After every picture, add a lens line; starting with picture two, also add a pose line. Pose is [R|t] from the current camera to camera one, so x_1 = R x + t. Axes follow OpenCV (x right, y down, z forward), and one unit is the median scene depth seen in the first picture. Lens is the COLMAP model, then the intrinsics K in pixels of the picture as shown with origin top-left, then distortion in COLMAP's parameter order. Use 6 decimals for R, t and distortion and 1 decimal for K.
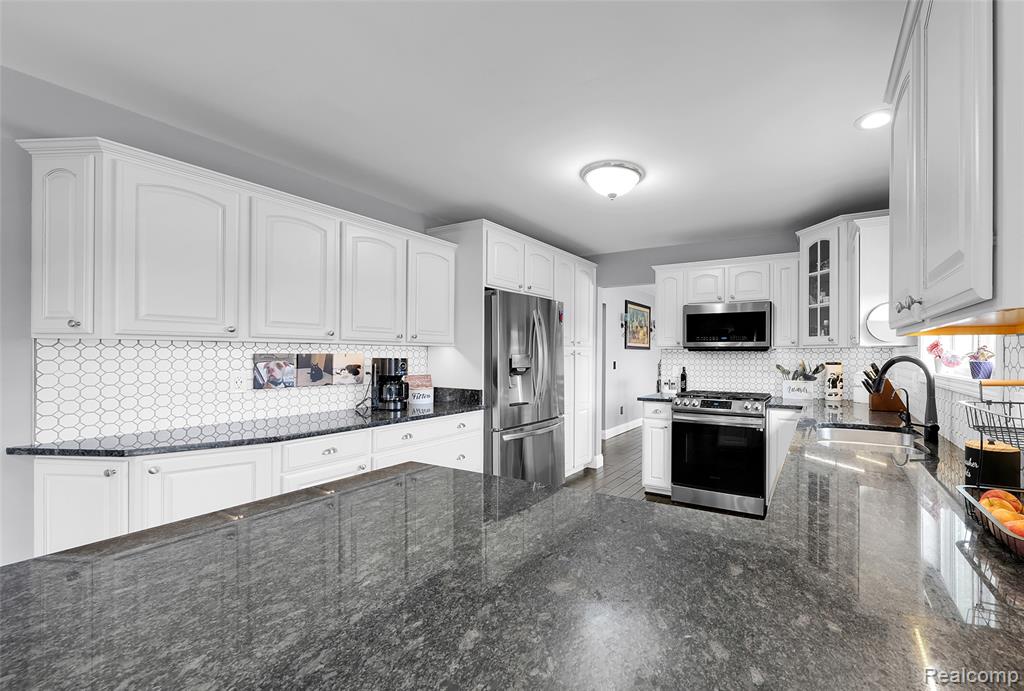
lens RADIAL K [[429.5, 0, 575.0], [0, 429.5, 354.4], [0, 0, 1]] dist [0.001984, -0.000181]
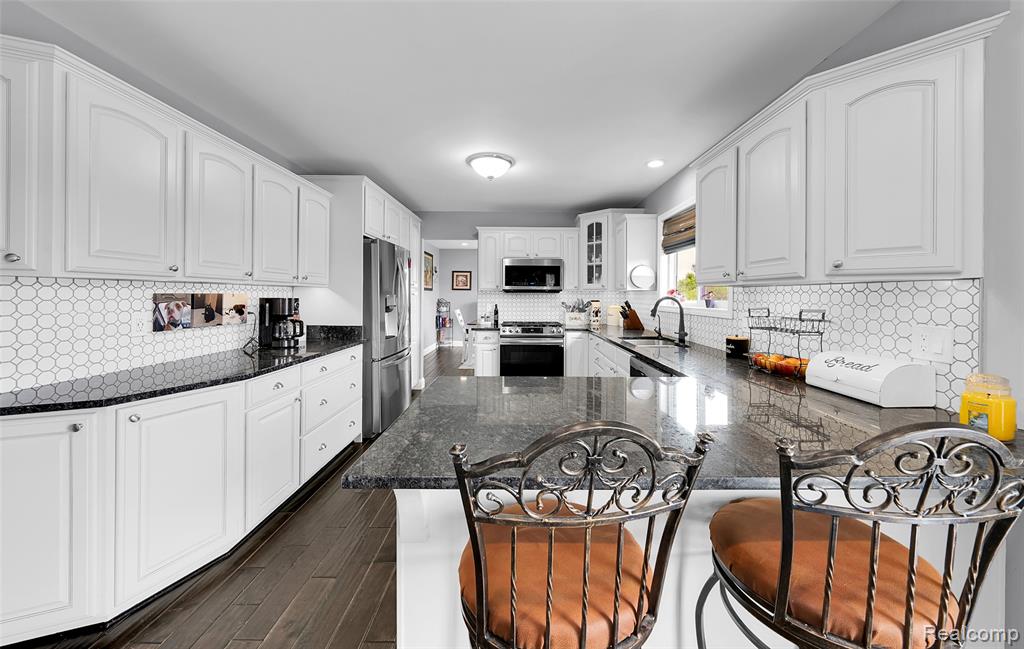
lens RADIAL K [[366.0, 0, 515.5], [0, 366.0, 296.2], [0, 0, 1]] dist [0.002741, 0.000119]
pose [[0.886378, 0.001166, 0.462960, -0.305133], [-0.003733, 0.999982, 0.004629, -0.001757], [-0.462947, -0.005831, 0.886367, -0.045912]]
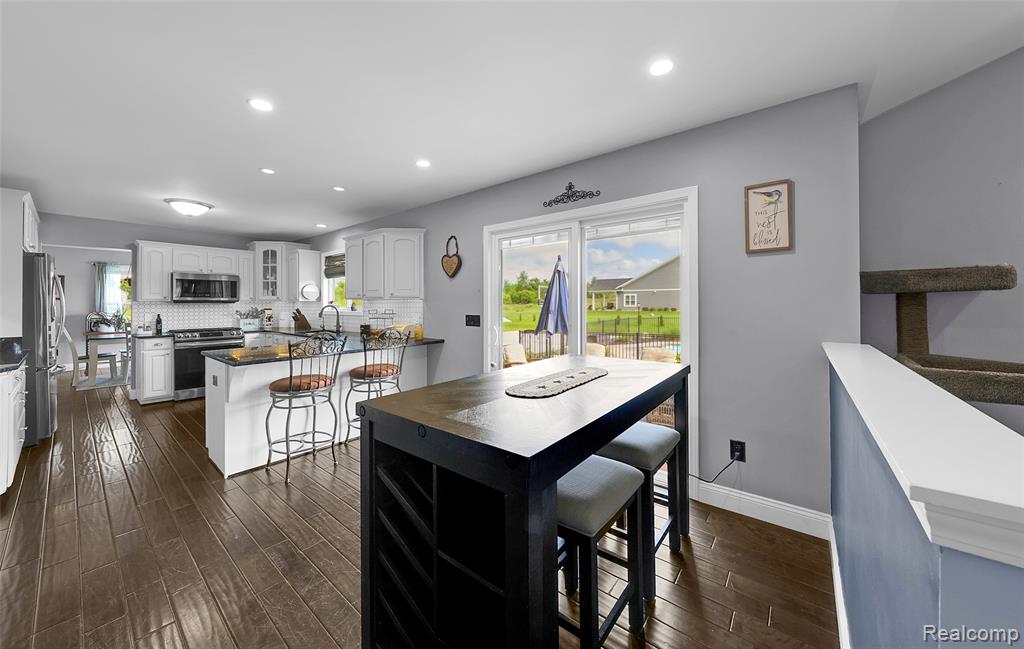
lens RADIAL K [[358.3, 0, 514.5], [0, 358.3, 301.9], [0, 0, 1]] dist [0.000678, 0.000068]
pose [[0.195227, 0.002392, 0.980755, -0.907851], [0.003338, 0.999990, -0.003104, -0.004374], [-0.980752, 0.003880, 0.195217, -0.497649]]
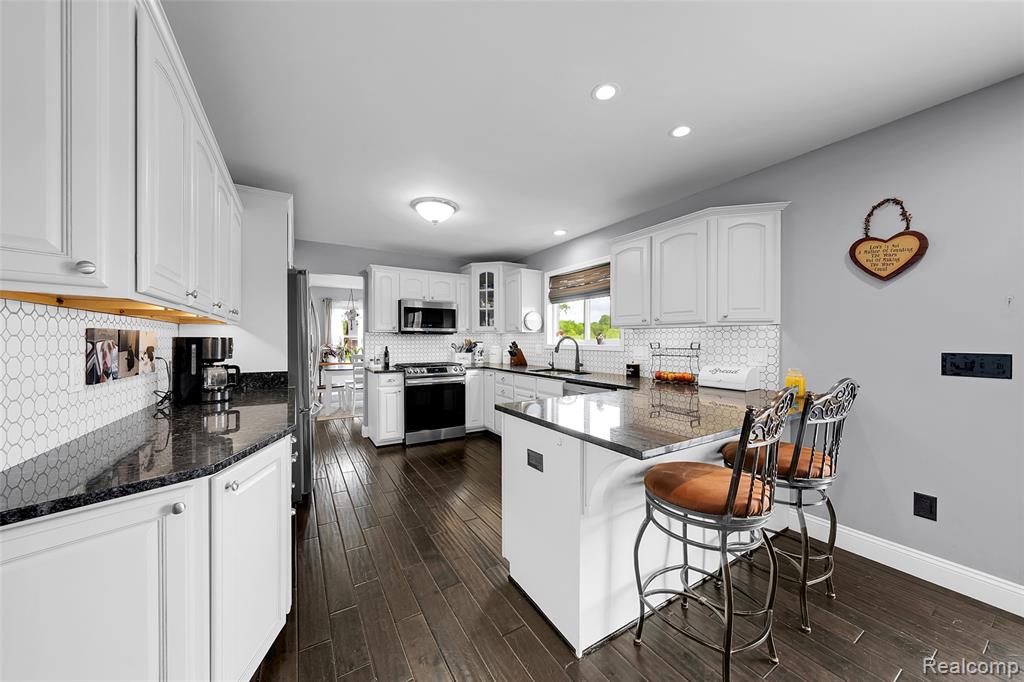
lens RADIAL K [[357.0, 0, 517.2], [0, 357.0, 344.0], [0, 0, 1]] dist [0.001001, -0.000043]
pose [[0.510858, -0.011491, 0.859588, -0.640044], [0.000211, 0.999912, 0.013242, 0.010801], [-0.859665, -0.006584, 0.510816, 0.148901]]
